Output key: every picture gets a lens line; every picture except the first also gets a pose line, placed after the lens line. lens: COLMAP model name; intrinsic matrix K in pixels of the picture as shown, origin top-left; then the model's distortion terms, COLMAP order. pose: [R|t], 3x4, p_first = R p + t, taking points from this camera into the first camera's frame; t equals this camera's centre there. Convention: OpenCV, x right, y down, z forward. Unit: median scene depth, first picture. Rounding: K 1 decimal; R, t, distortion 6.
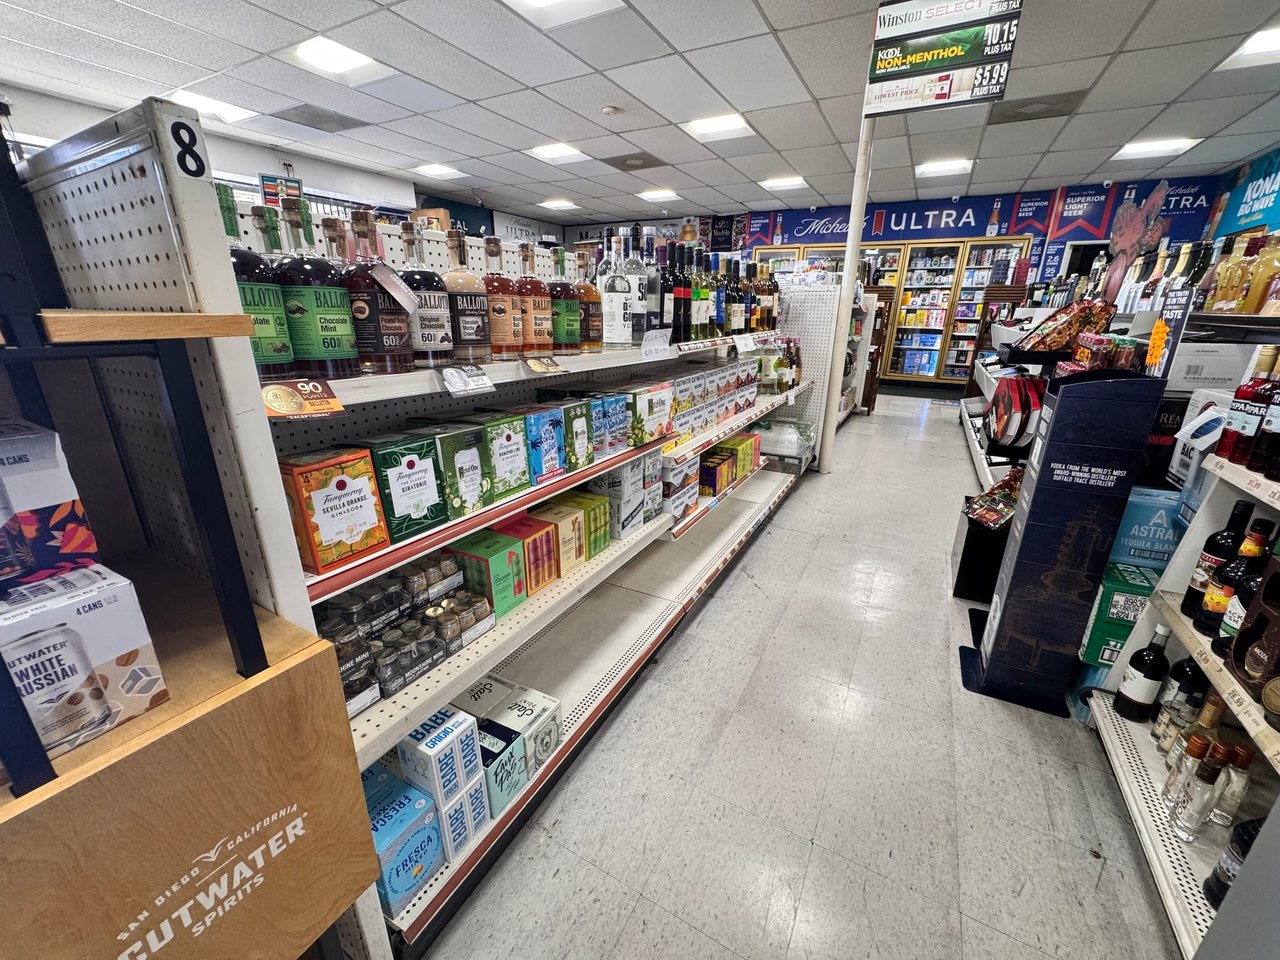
lens RADIAL K [[533.0, 0, 639.5], [0, 533.0, 481.0], [0, 0, 1]] dist [-0.000330, -0.000904]
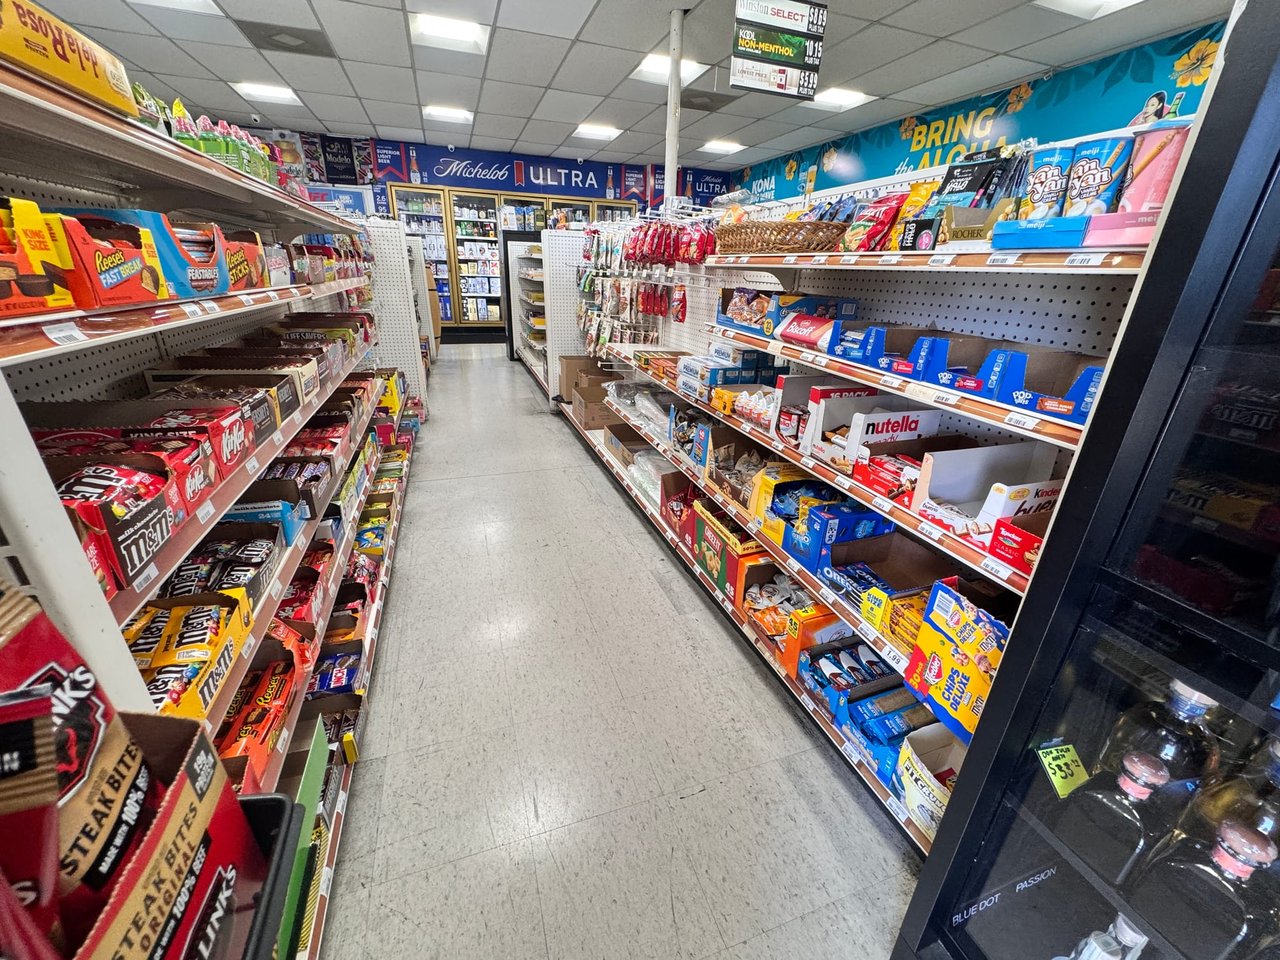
lens RADIAL K [[506.0, 0, 637.9], [0, 506.0, 476.5], [0, 0, 1]] dist [-0.002461, 0.000573]
pose [[0.677523, -0.273678, 0.682688, -0.211064], [0.201845, 0.961743, 0.185228, -0.048030], [-0.707263, 0.012301, 0.706843, 0.134766]]
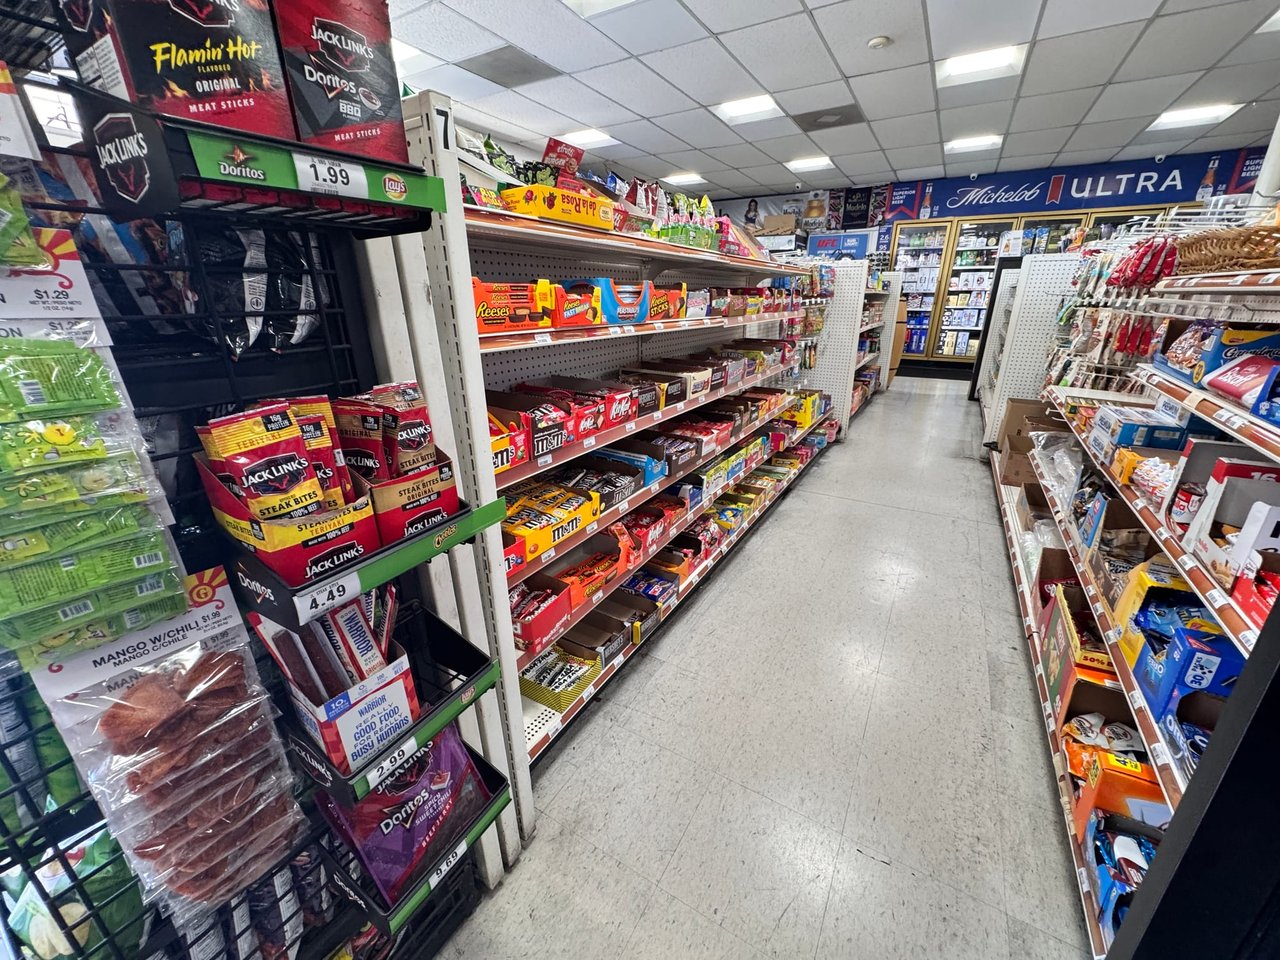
lens RADIAL K [[506.0, 0, 643.8], [0, 506.0, 474.4], [0, 0, 1]] dist [-0.002461, 0.000573]
pose [[0.999219, -0.005462, -0.039133, -0.190066], [0.006775, 0.999416, 0.033488, -0.039805], [0.038927, -0.033727, 0.998673, 0.107006]]
